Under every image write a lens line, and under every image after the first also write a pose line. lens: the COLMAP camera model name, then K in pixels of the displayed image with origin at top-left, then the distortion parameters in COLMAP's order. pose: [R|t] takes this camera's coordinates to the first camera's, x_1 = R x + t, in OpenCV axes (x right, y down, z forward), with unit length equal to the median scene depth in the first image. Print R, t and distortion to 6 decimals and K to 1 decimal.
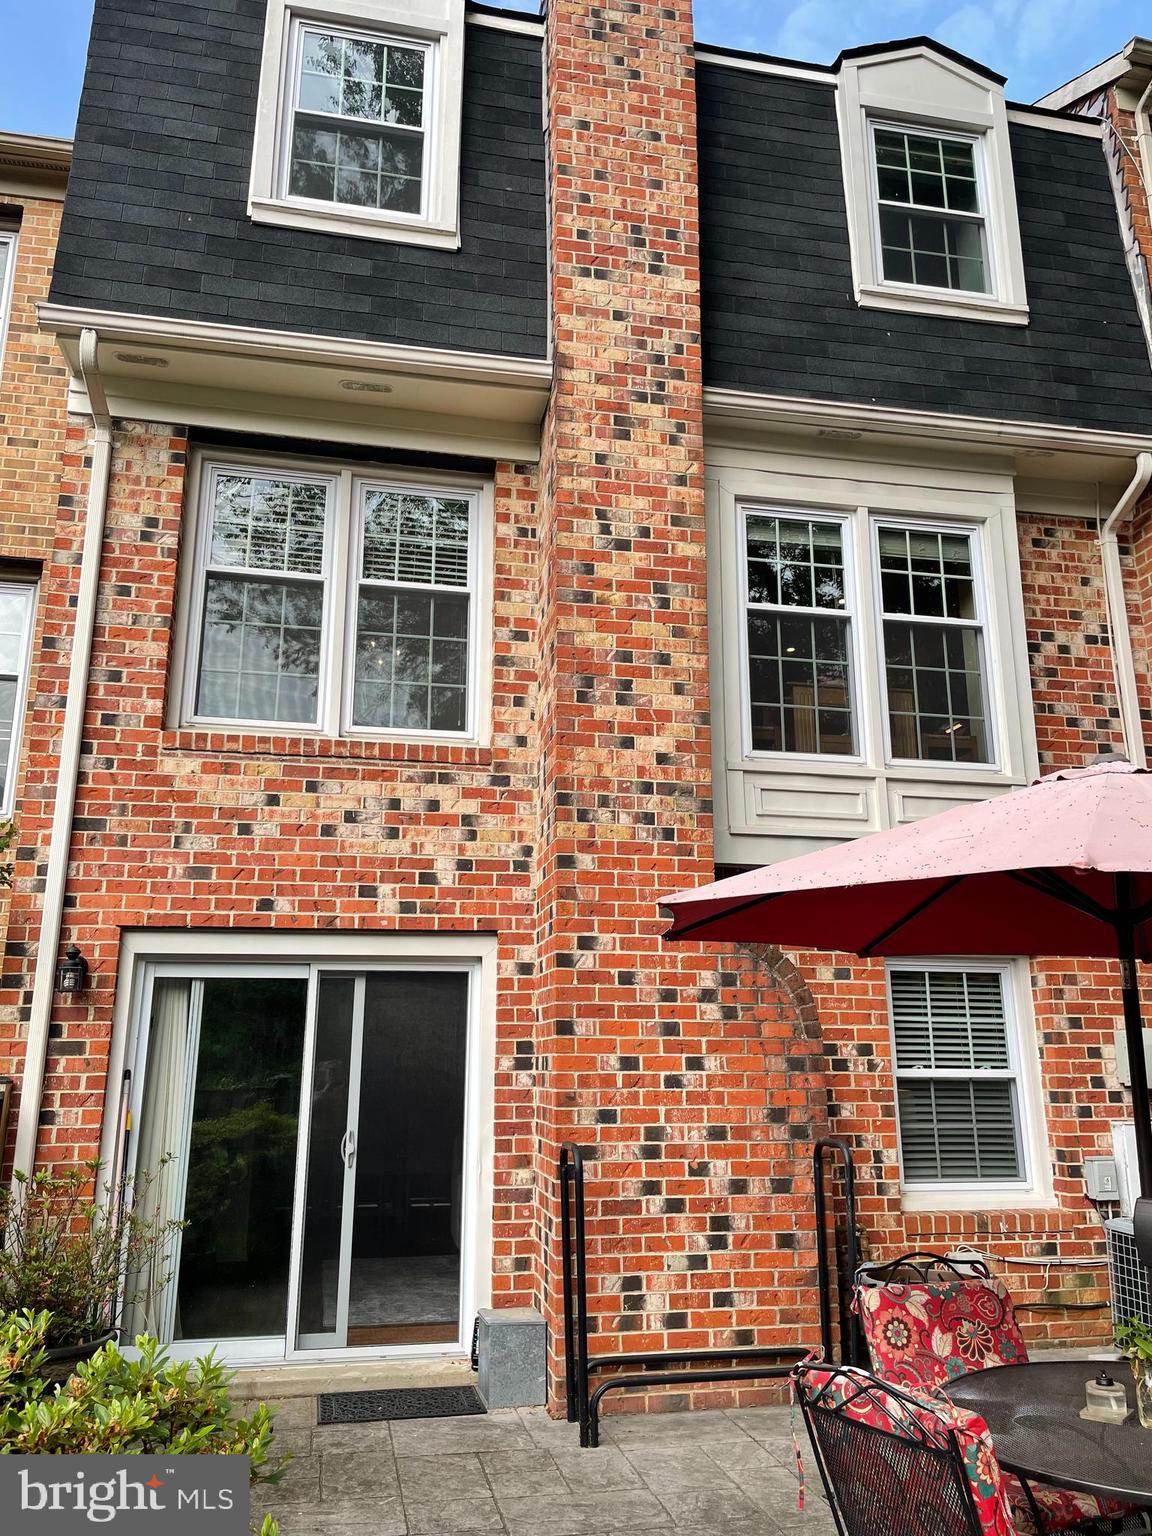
lens RADIAL K [[1171.3, 0, 577.3], [0, 1171.3, 764.8], [0, 0, 1]] dist [0.089853, -0.111172]
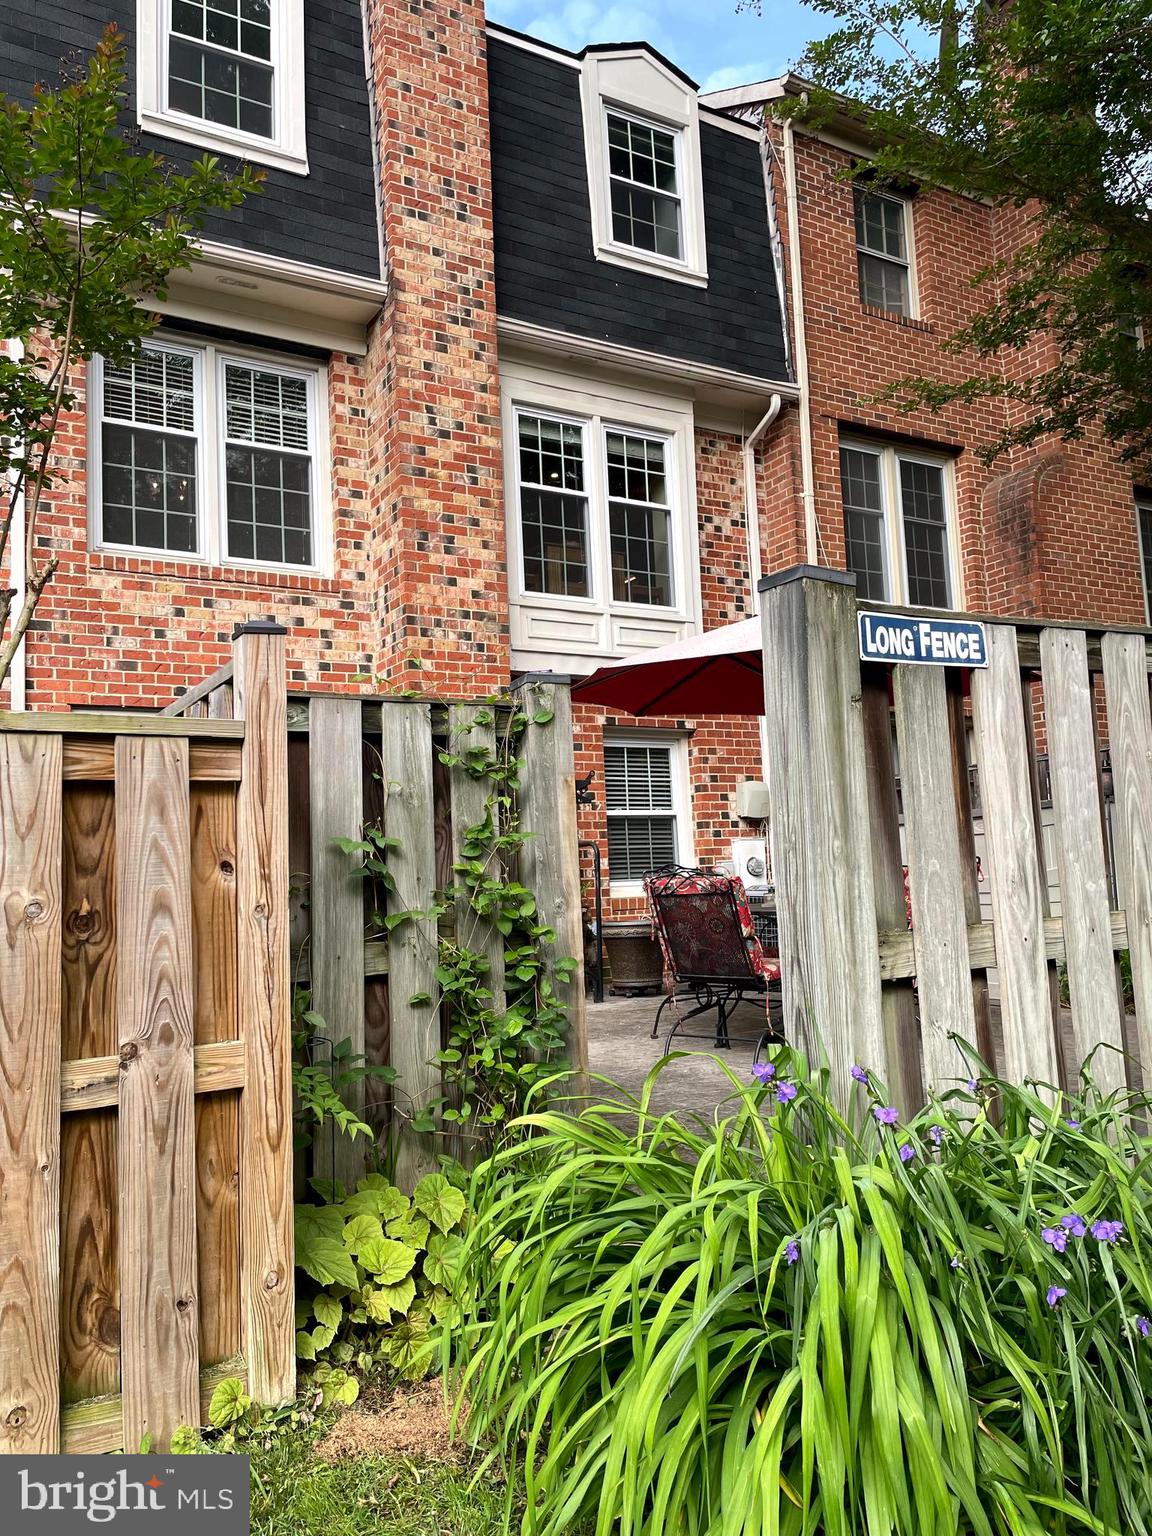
lens RADIAL K [[1171.3, 0, 576.4], [0, 1171.3, 769.1], [0, 0, 1]] dist [0.089853, -0.111172]
pose [[0.943964, -0.006921, 0.329974, -0.277586], [-0.040005, 0.990009, 0.135207, 0.007092], [-0.327614, -0.140831, 0.934257, -0.397578]]
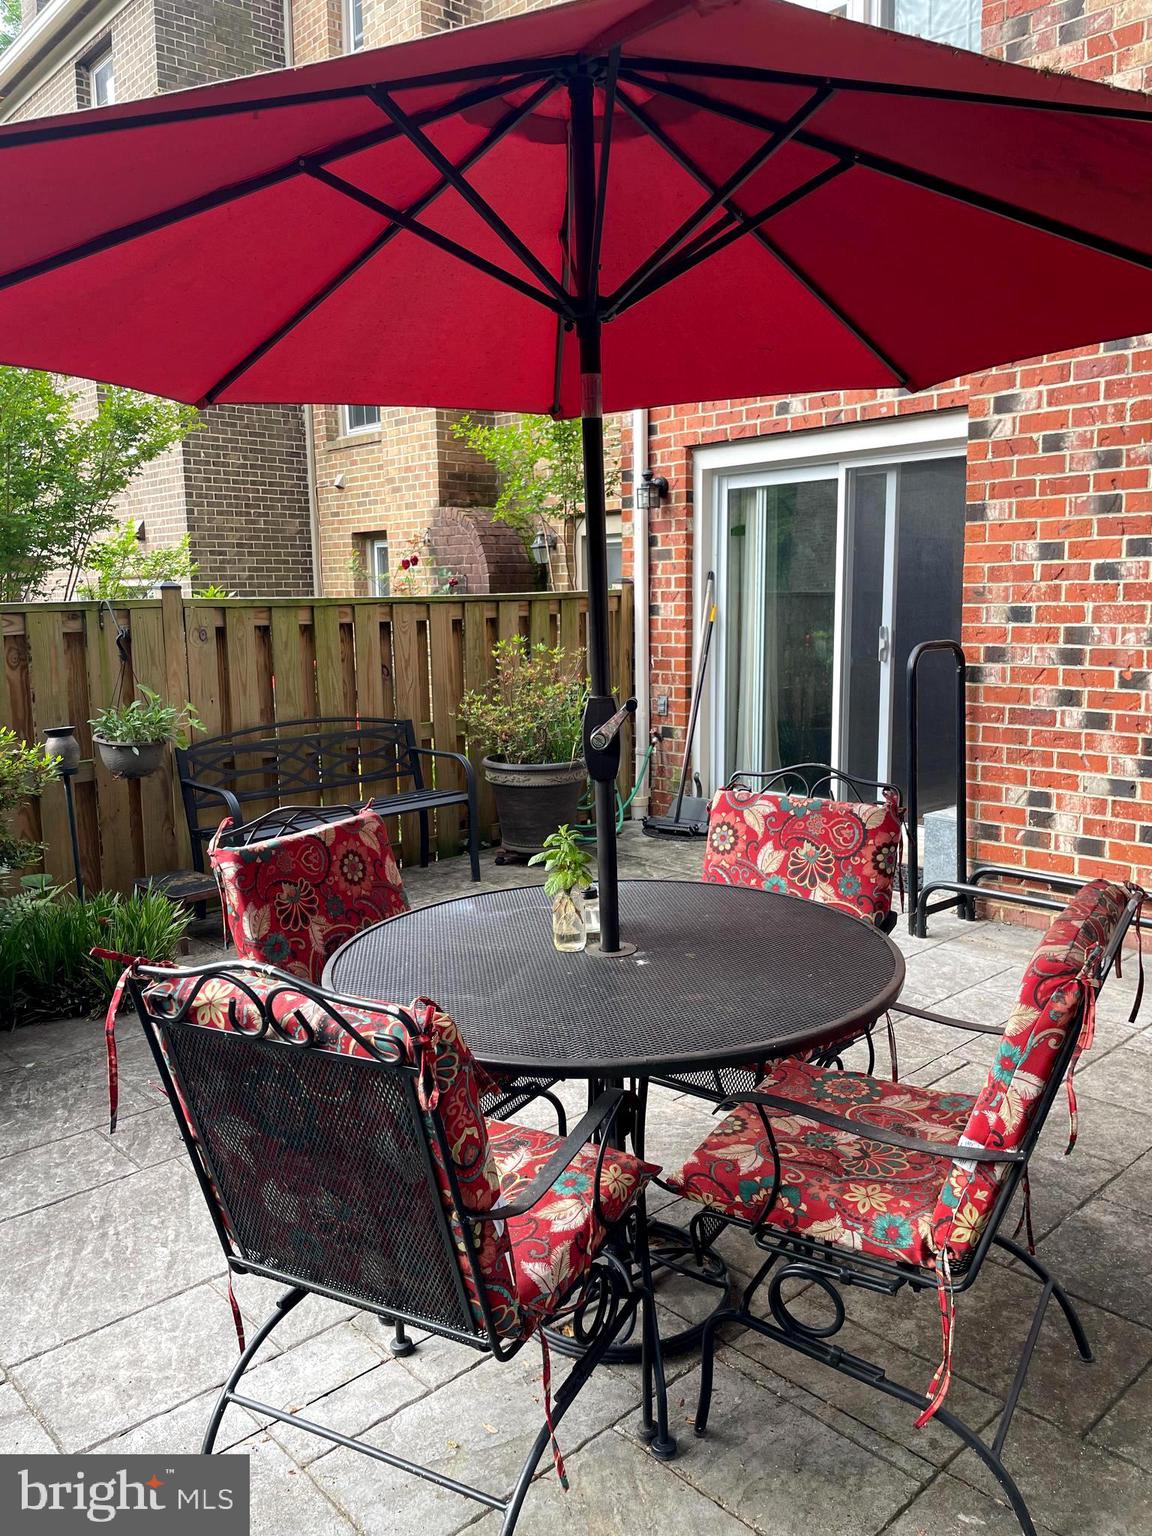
lens RADIAL K [[1171.3, 0, 573.8], [0, 1171.3, 764.8], [0, 0, 1]] dist [0.089853, -0.111172]
pose [[0.504752, 0.118924, -0.855034, 0.531653], [0.228280, 0.936820, 0.265060, 0.093359], [0.832535, -0.328977, 0.445713, 0.296880]]
